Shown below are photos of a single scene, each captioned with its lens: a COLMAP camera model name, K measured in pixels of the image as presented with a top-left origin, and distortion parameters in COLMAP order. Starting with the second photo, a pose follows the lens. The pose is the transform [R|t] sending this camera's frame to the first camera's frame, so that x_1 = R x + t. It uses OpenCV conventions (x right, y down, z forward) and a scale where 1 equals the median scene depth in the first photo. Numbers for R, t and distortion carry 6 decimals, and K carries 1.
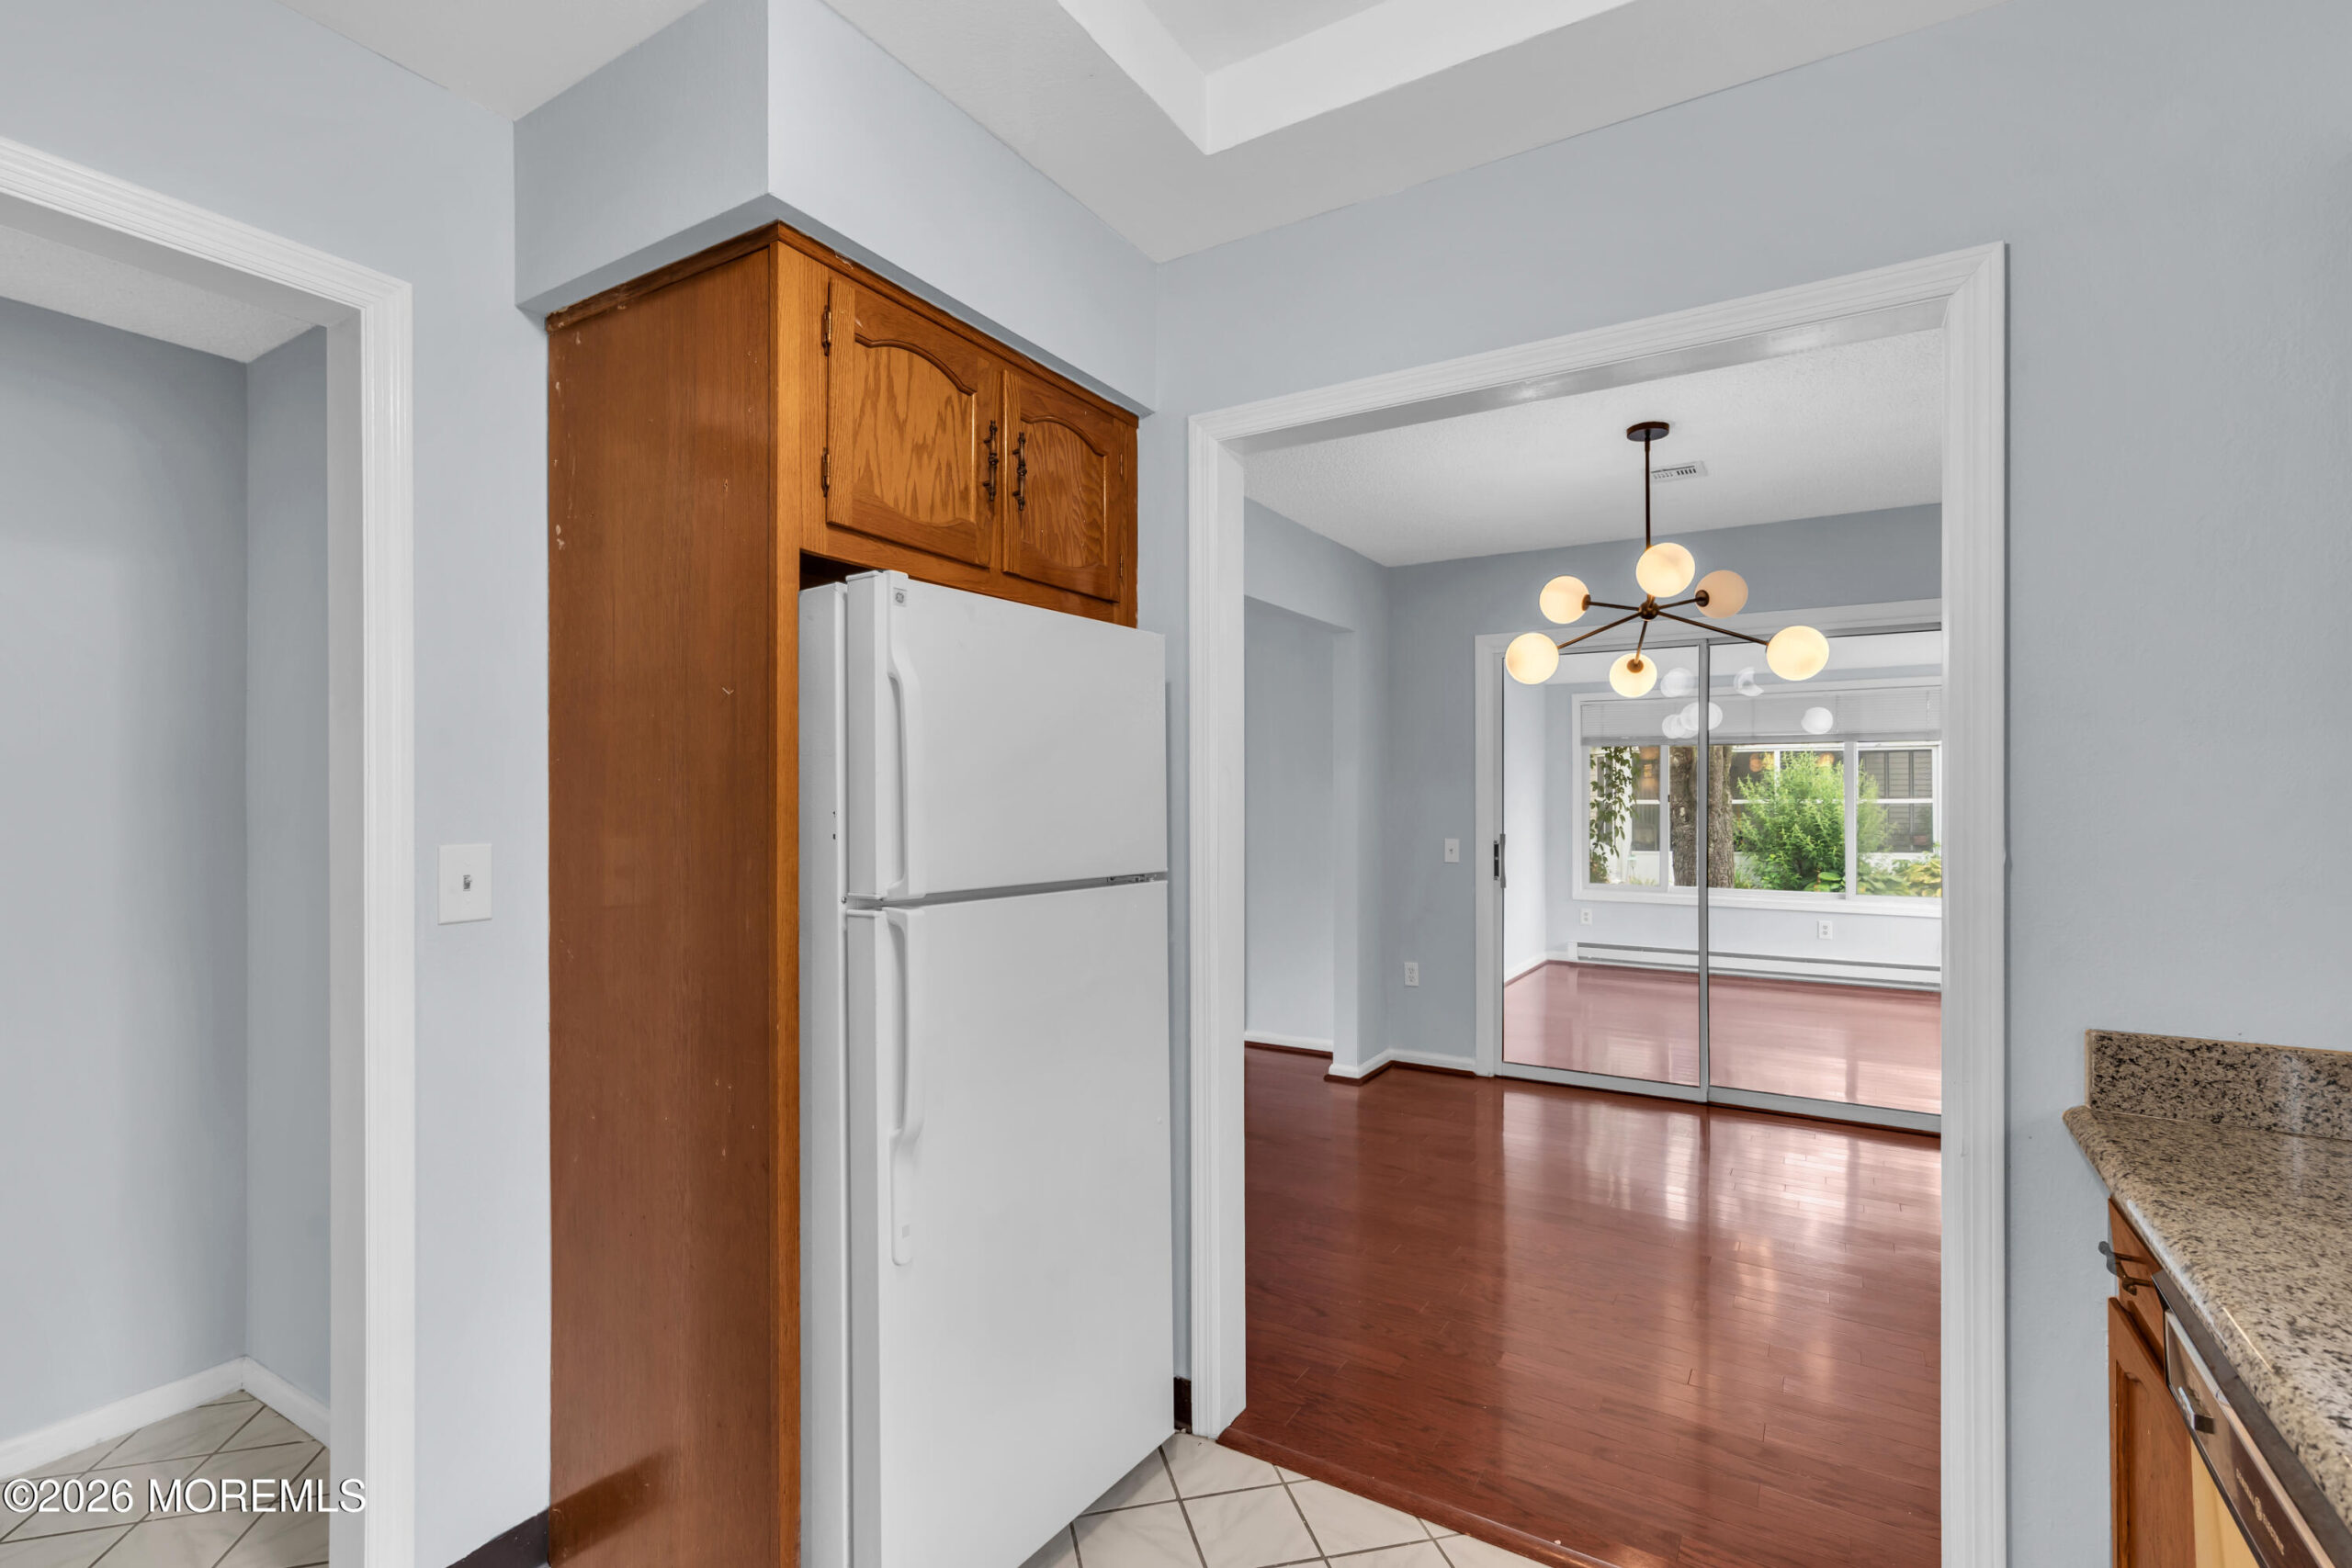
lens RADIAL K [[1063.5, 0, 1180.6], [0, 1063.5, 787.7], [0, 0, 1]] dist [-0.005810, 0.001297]
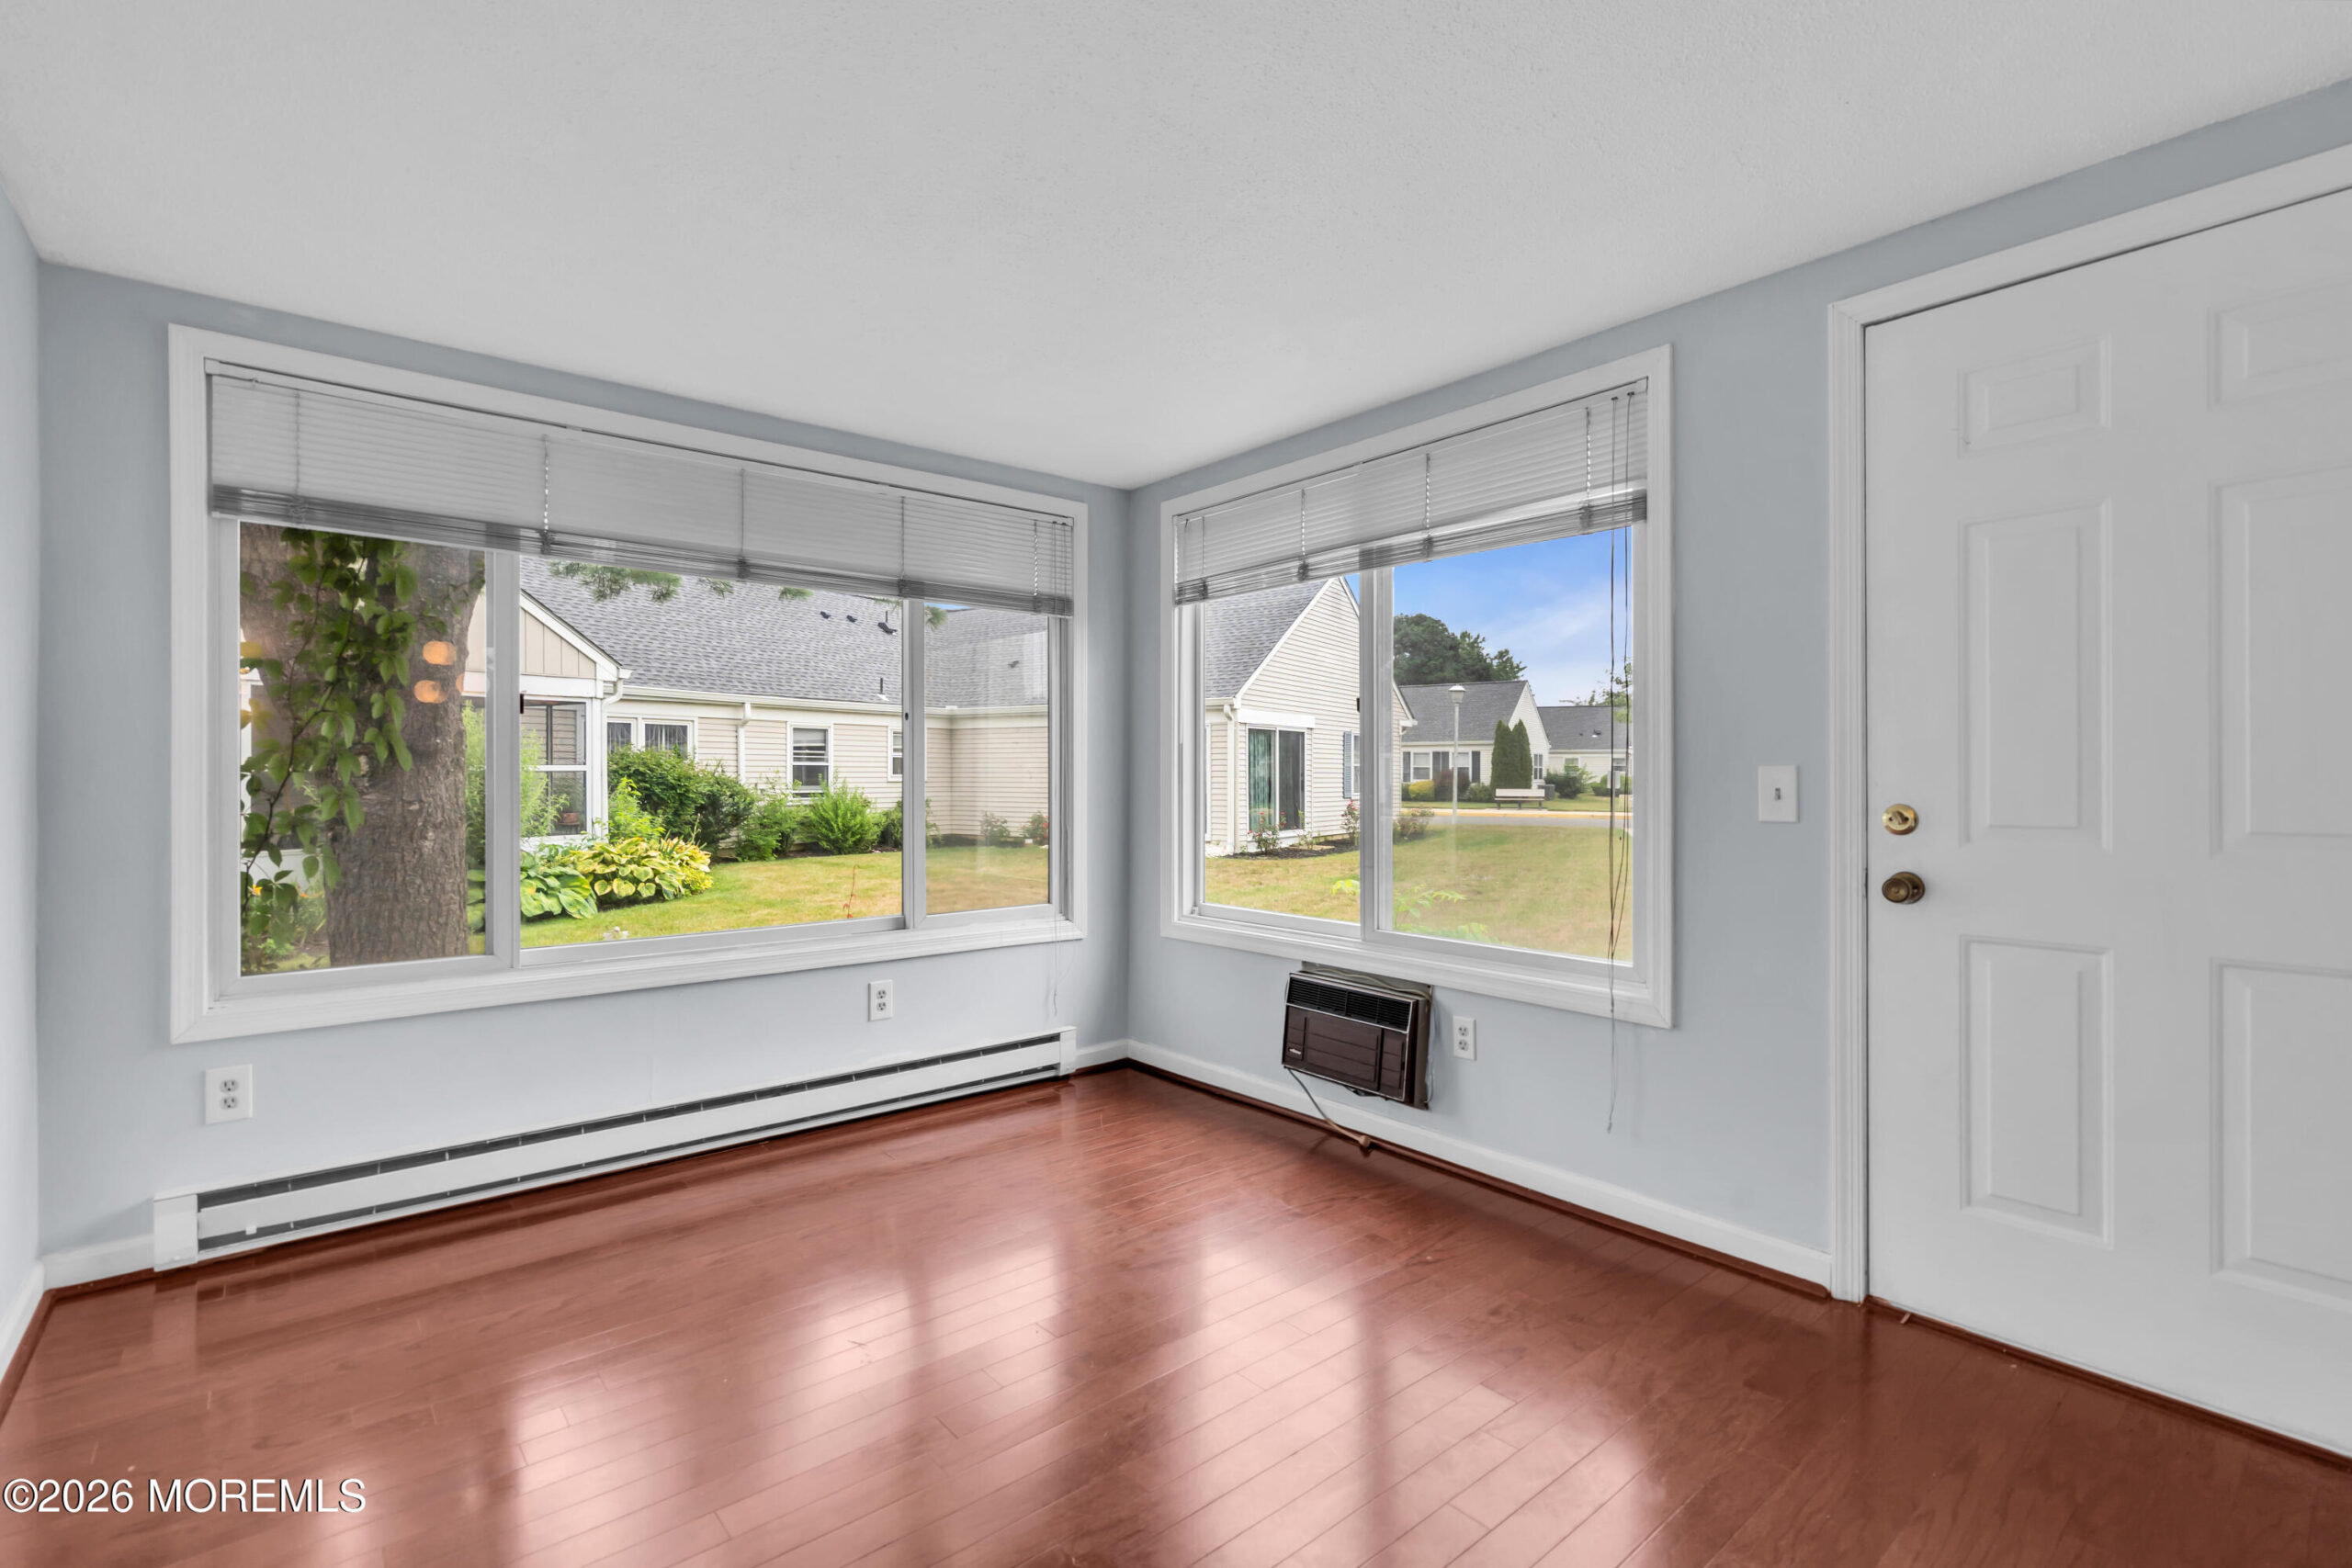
lens RADIAL K [[1062.5, 0, 1178.8], [0, 1062.5, 780.4], [0, 0, 1]] dist [0.003667, 0.000849]
pose [[0.314909, -0.002137, 0.949119, 0.182444], [-0.005098, 0.999979, 0.003943, 0.031385], [-0.949108, -0.006080, 0.314892, 0.652821]]
